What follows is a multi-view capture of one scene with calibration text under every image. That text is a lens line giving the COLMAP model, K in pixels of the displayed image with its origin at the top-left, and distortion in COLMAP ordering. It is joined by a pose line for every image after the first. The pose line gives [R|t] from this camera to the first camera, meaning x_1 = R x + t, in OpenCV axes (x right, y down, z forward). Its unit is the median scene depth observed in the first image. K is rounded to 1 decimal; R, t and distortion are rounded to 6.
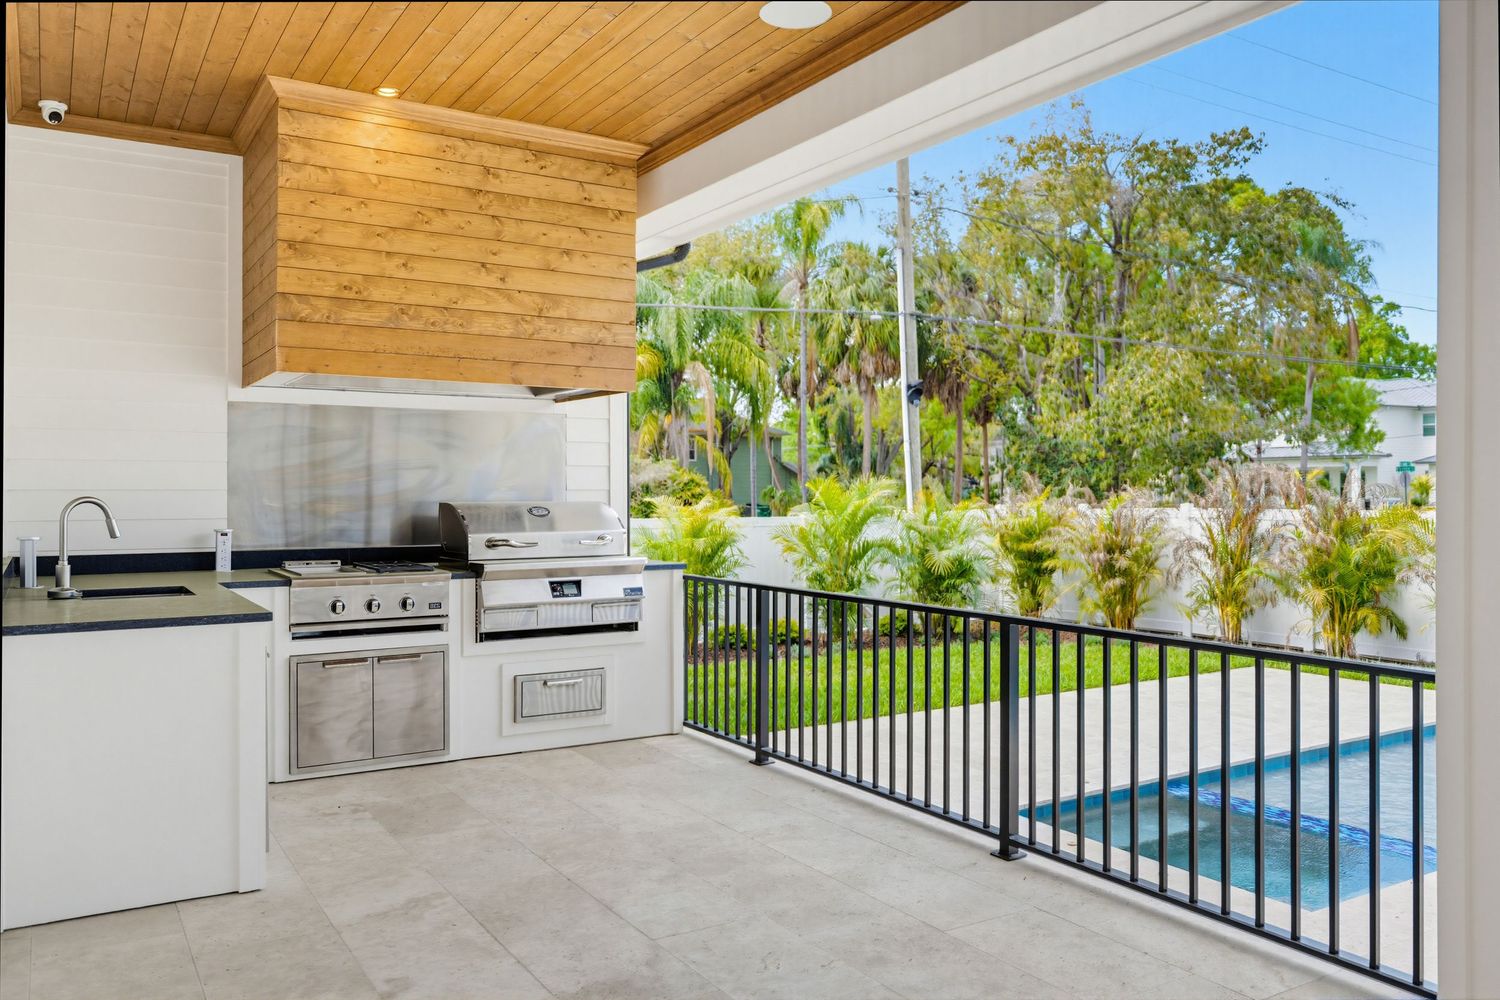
lens RADIAL K [[1137.5, 0, 749.5], [0, 1137.5, 490.0], [0, 0, 1]] dist [0.004168, -0.002211]
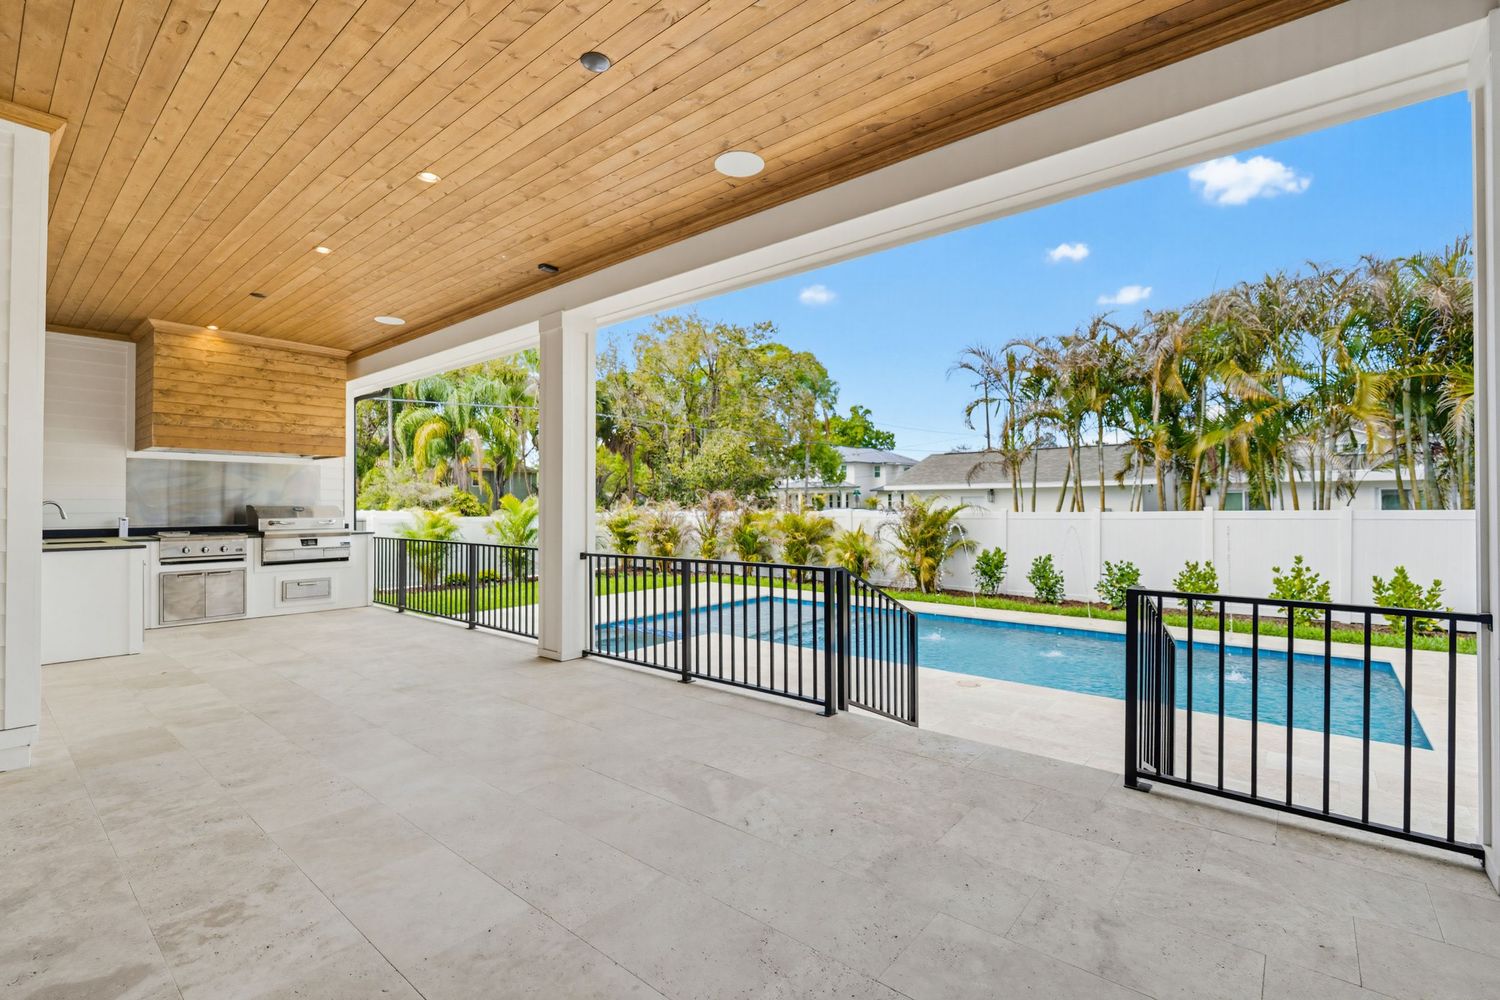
lens RADIAL K [[664.7, 0, 750.0], [0, 664.7, 500.0], [0, 0, 1]] dist [-0.000710, 0.000215]
pose [[0.949922, 0.002009, 0.312480, 0.261650], [0.000065, 0.999978, -0.006628, 0.010130], [-0.312487, 0.006317, 0.949901, -0.545539]]
